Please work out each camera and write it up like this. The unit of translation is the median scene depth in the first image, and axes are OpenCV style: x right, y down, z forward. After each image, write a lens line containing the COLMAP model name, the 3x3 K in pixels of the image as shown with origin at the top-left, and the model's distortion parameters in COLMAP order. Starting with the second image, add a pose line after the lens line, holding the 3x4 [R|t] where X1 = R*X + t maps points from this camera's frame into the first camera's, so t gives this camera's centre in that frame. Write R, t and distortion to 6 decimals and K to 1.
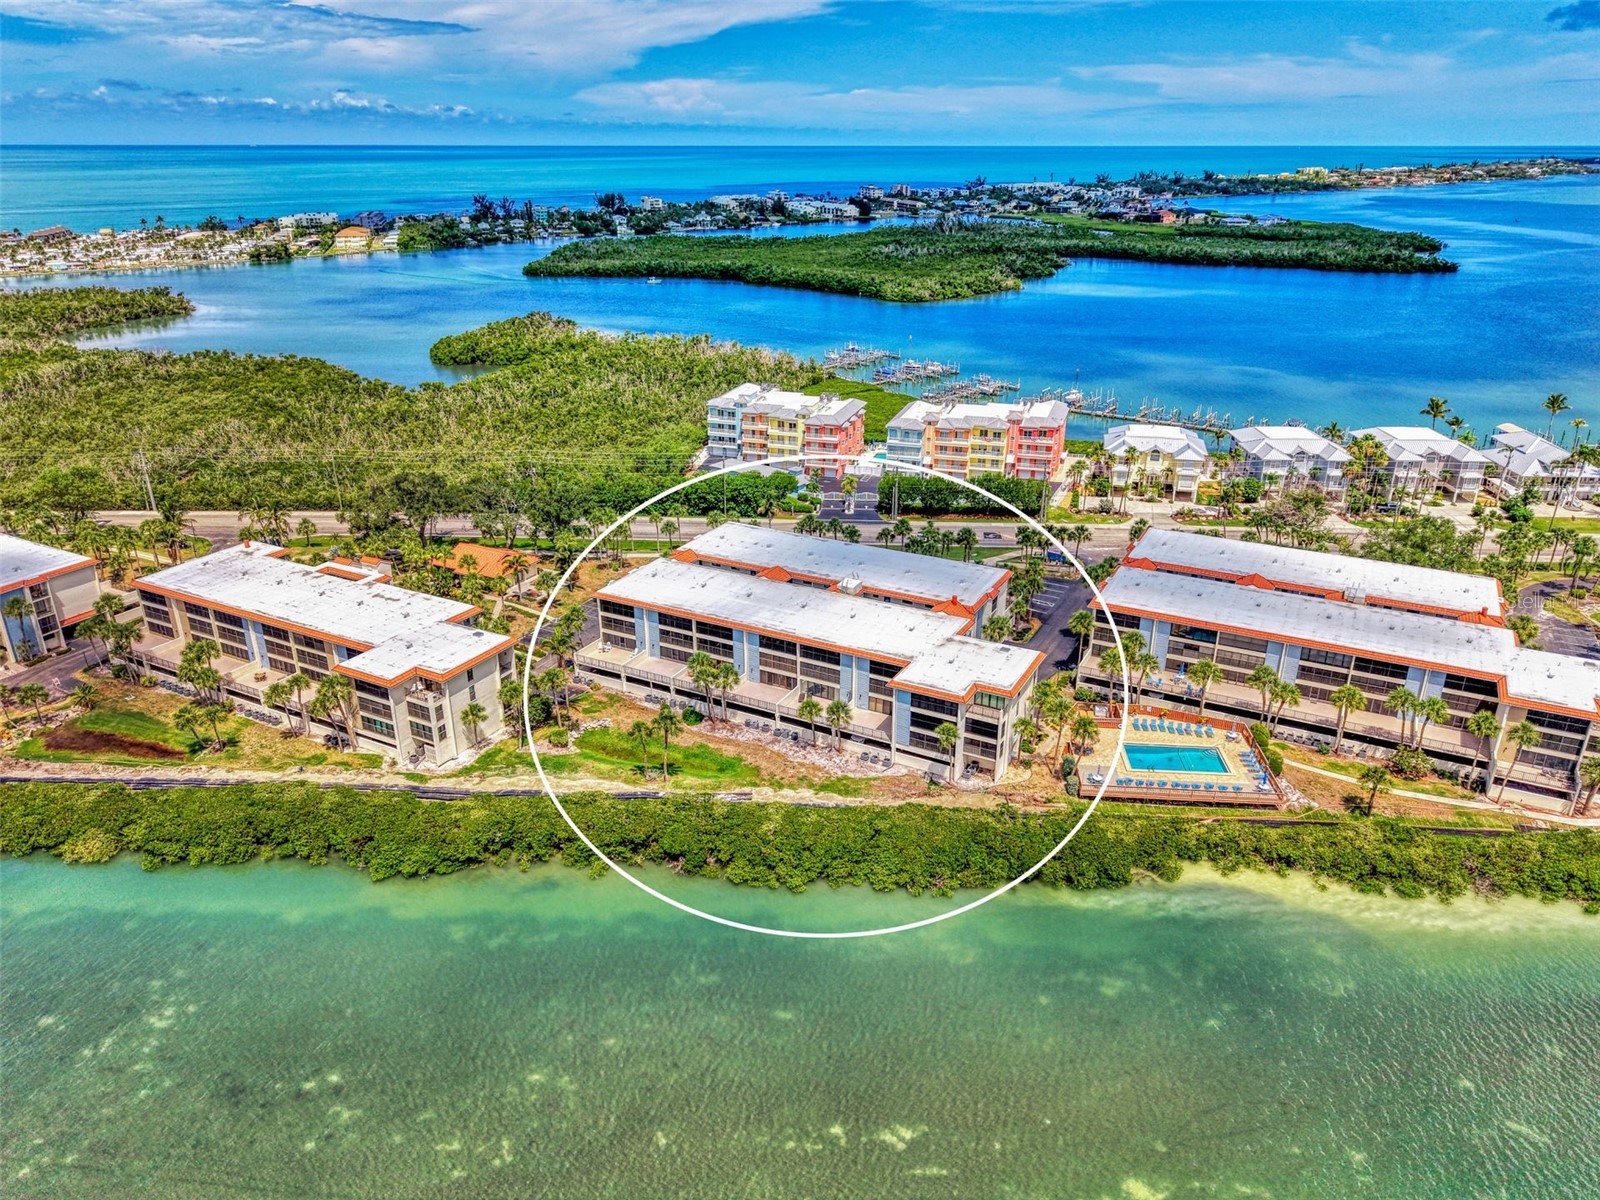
lens RADIAL K [[1088.9, 0, 806.7], [0, 1088.9, 604.3], [0, 0, 1]] dist [0.015804, -0.015720]
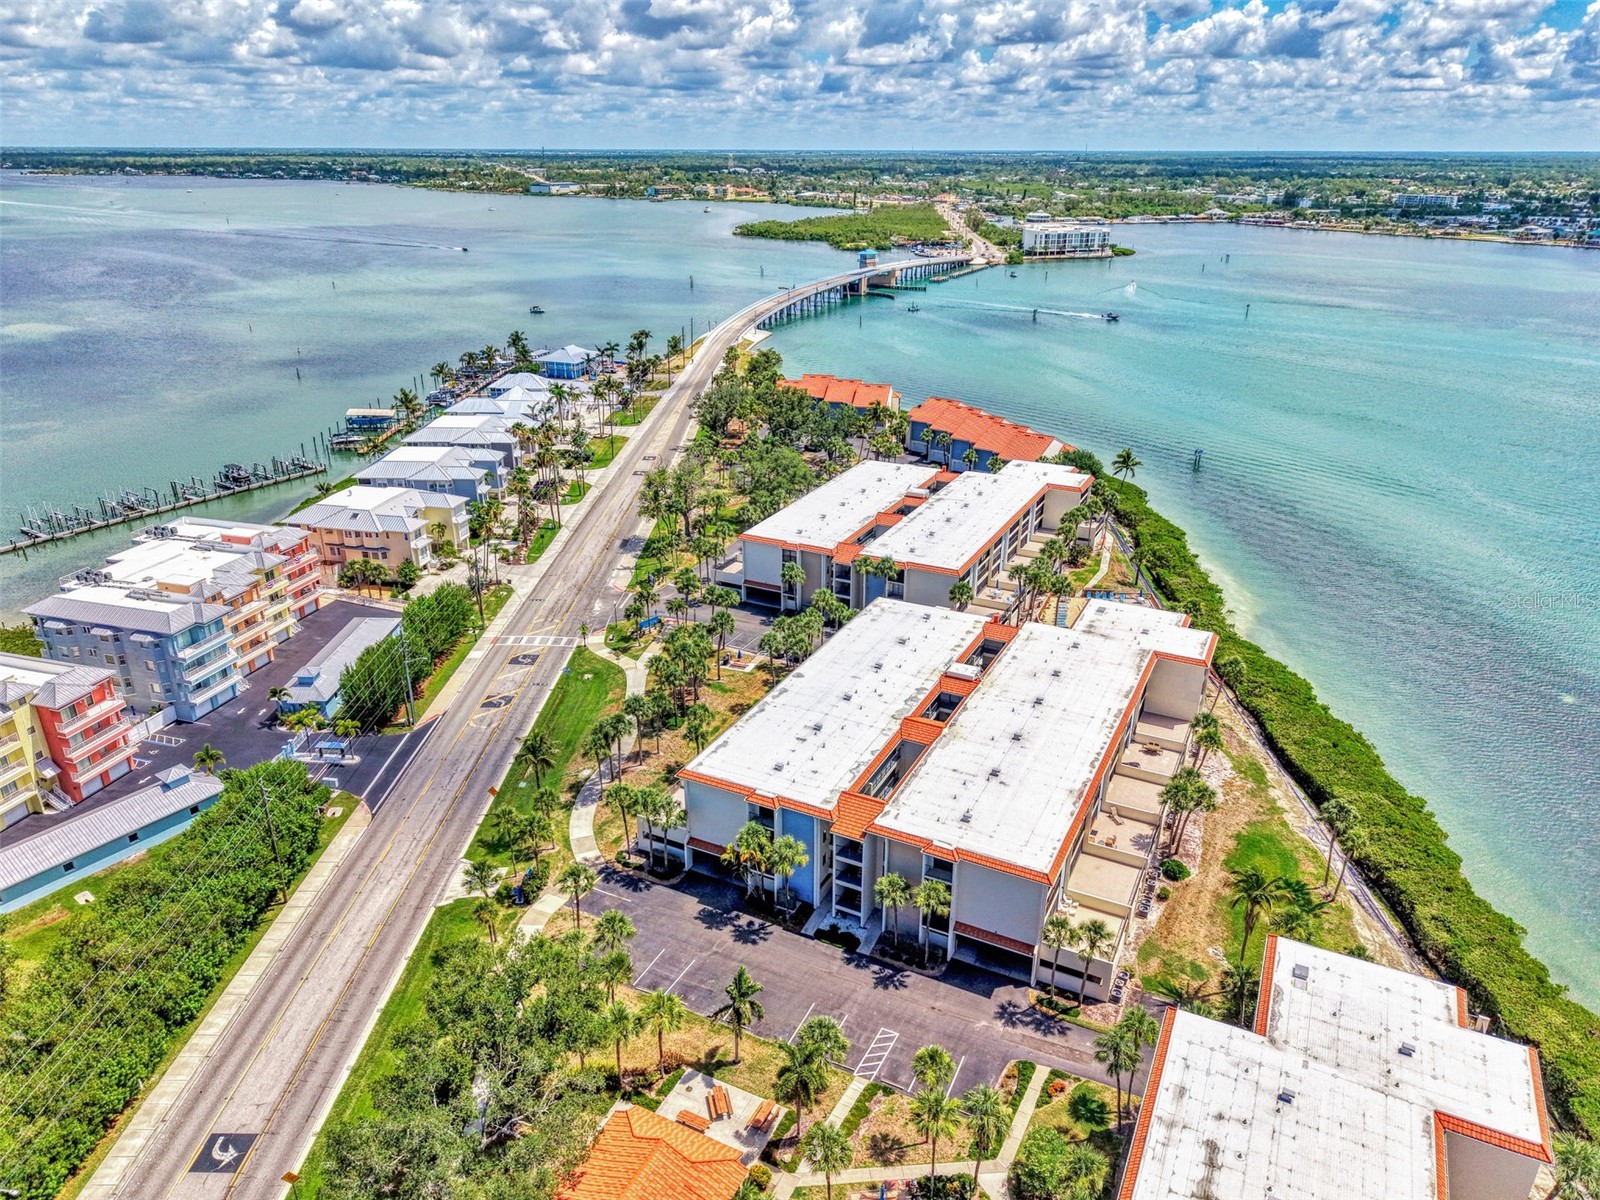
lens RADIAL K [[1065.7, 0, 807.6], [0, 1065.7, 601.0], [0, 0, 1]] dist [0.007586, -0.004002]
pose [[-0.018441, -0.391535, 0.919978, -0.659206], [0.386132, 0.845958, 0.367772, -0.396636], [-0.922259, 0.362015, 0.135584, 0.978594]]
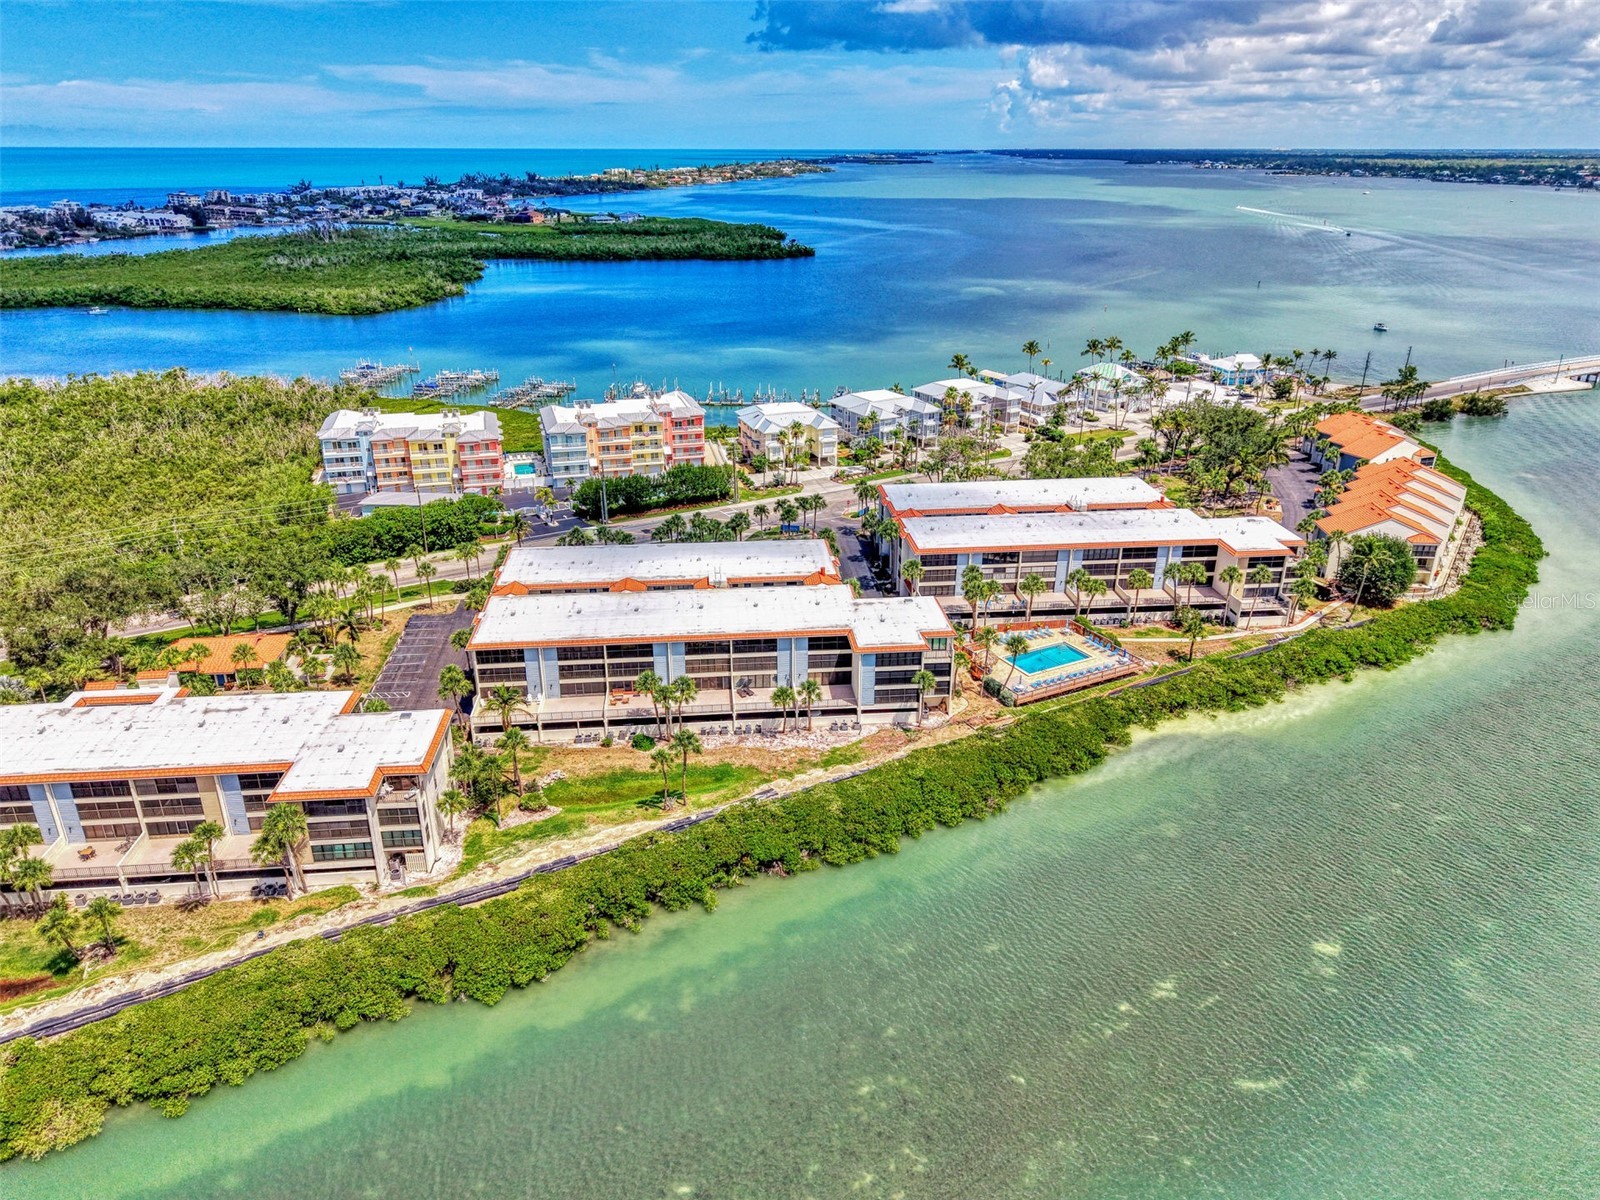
lens RADIAL K [[1088.9, 0, 806.7], [0, 1088.9, 604.3], [0, 0, 1]] dist [0.015804, -0.015720]
pose [[0.833226, -0.213121, 0.510210, -0.409081], [0.214015, 0.975118, 0.057810, -0.035645], [-0.509835, 0.061023, 0.858105, 0.091712]]
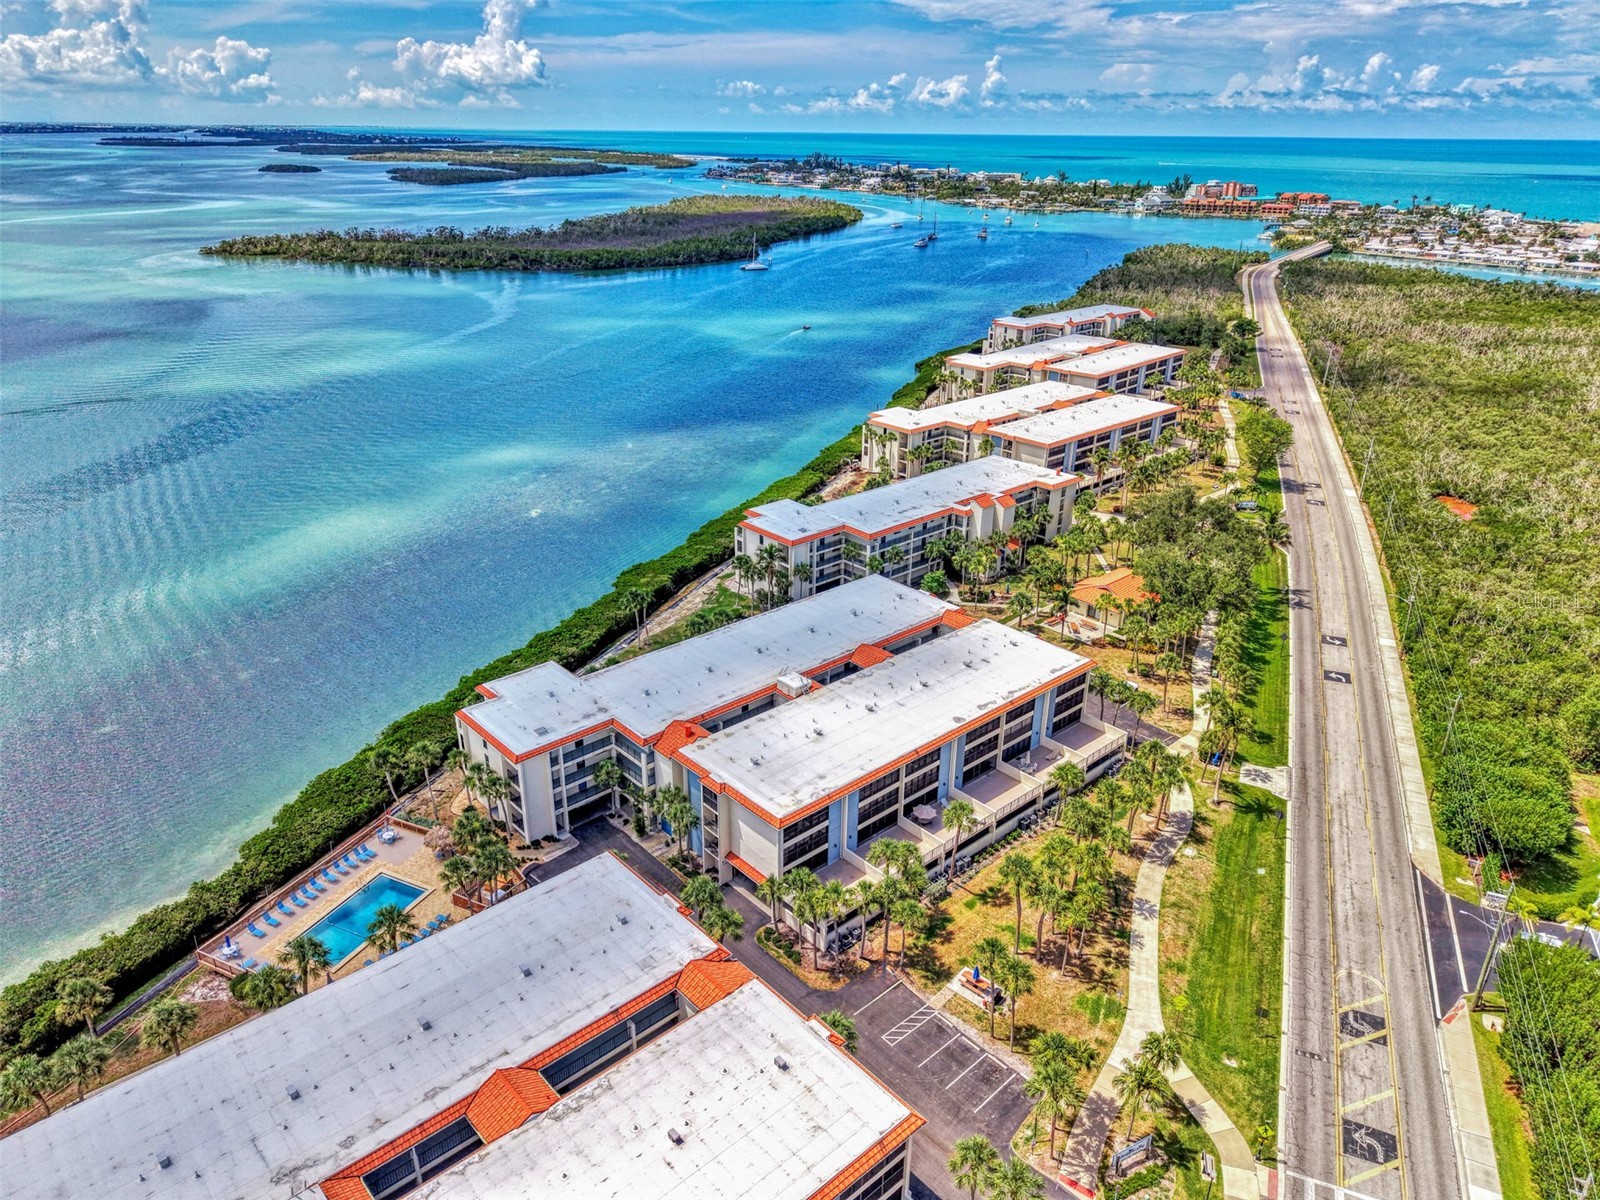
lens RADIAL K [[1088.9, 0, 806.7], [0, 1088.9, 604.3], [0, 0, 1]] dist [0.015804, -0.015720]
pose [[-0.342889, 0.372680, -0.862286, 0.692179], [-0.376627, 0.786385, 0.489643, -0.451698], [0.860569, 0.492653, -0.129282, 1.078047]]
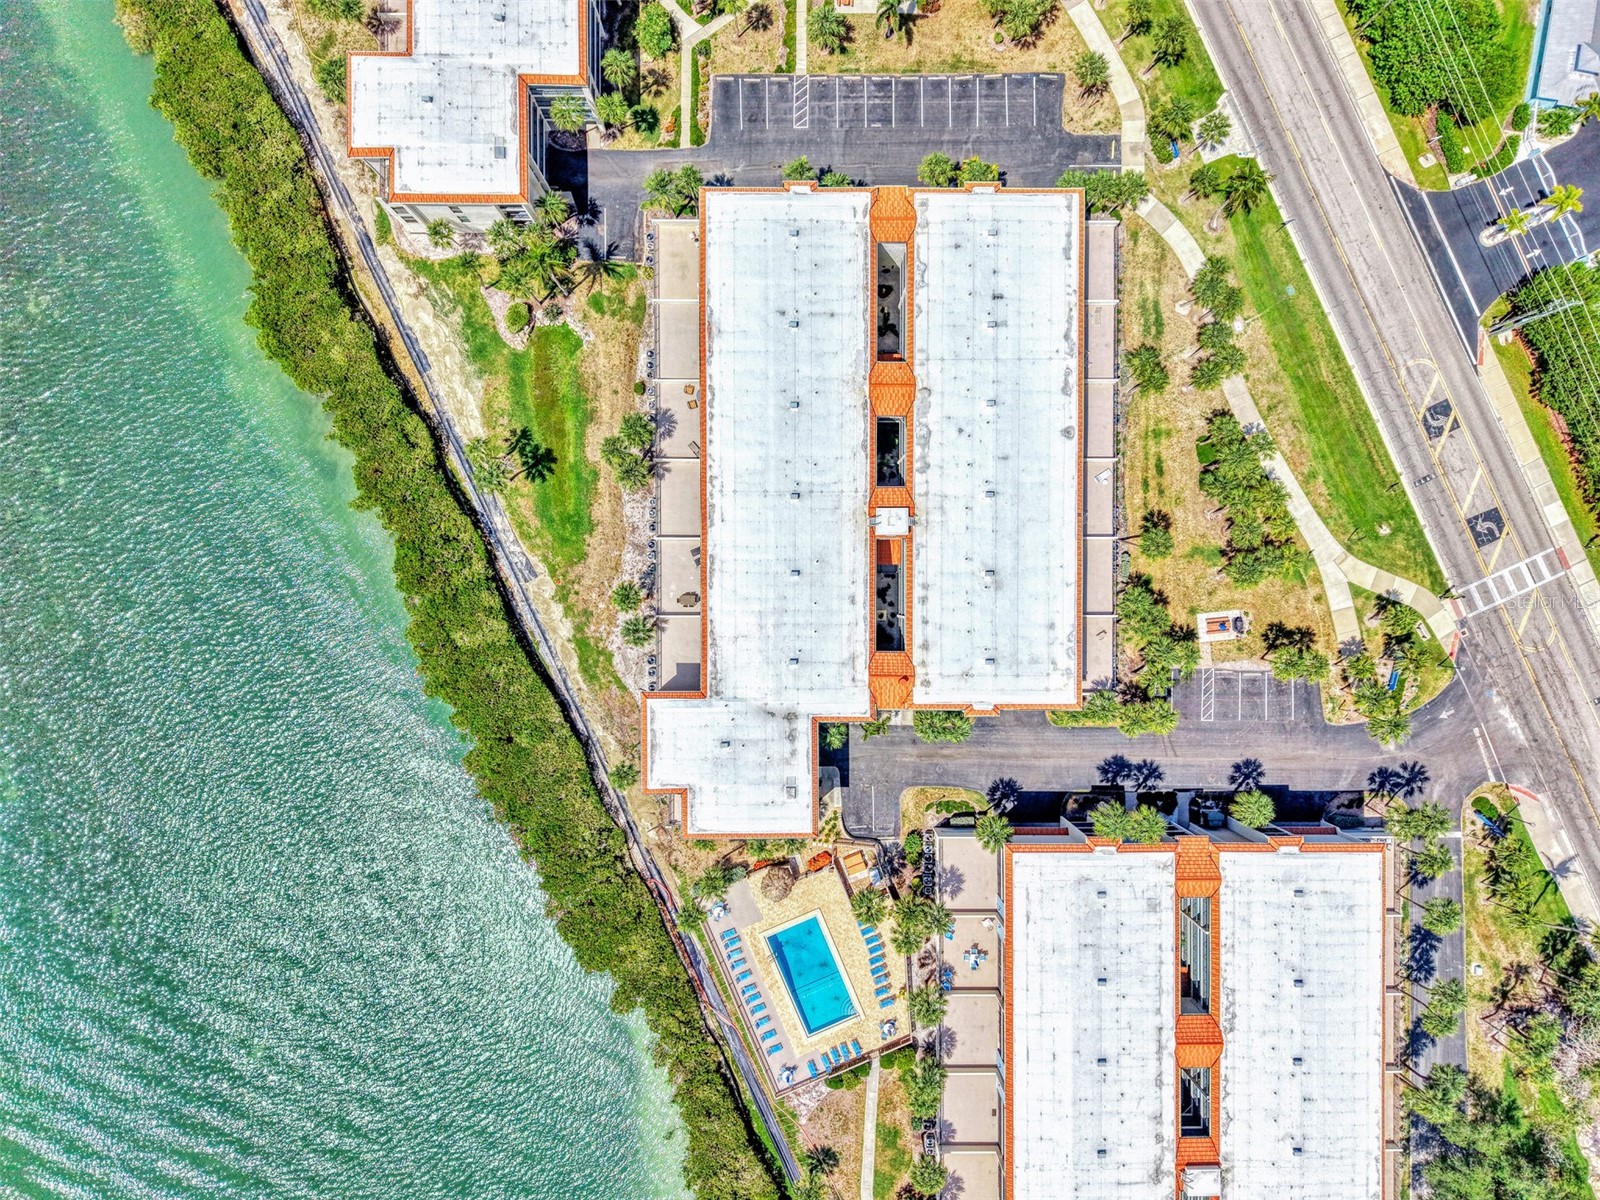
lens RADIAL K [[1088.9, 0, 806.7], [0, 1088.9, 604.3], [0, 0, 1]] dist [0.015804, -0.015720]
pose [[0.463466, 0.886033, 0.011991, 0.054227], [-0.354577, 0.173036, 0.918876, -0.610308], [0.812080, -0.430120, 0.394364, 0.665500]]
